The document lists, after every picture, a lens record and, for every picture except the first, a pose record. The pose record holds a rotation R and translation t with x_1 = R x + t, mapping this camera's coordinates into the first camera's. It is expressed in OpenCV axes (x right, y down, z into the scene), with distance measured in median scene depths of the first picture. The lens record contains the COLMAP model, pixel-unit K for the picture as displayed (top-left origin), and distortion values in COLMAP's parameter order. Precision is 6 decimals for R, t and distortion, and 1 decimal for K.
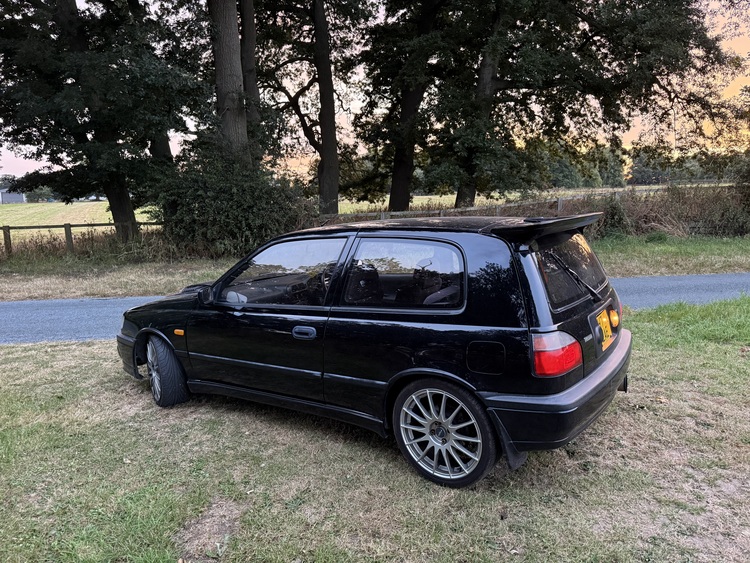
lens RADIAL K [[527.0, 0, 372.6], [0, 527.0, 279.7], [0, 0, 1]] dist [0.018998, -0.023373]
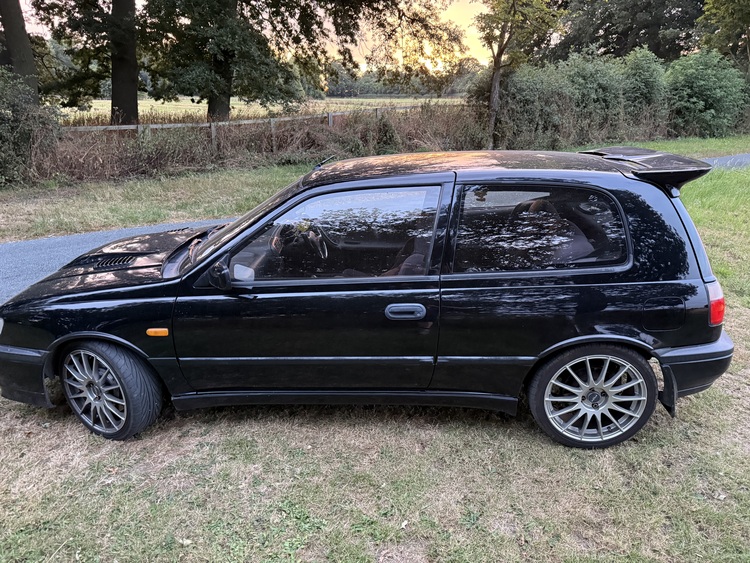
lens RADIAL K [[527.0, 0, 370.8], [0, 527.0, 283.6], [0, 0, 1]] dist [0.018998, -0.023373]
pose [[0.864365, -0.134861, 0.484444, -0.087836], [0.050908, 0.981886, 0.182507, -0.013596], [-0.500281, -0.133090, 0.855573, 0.058607]]
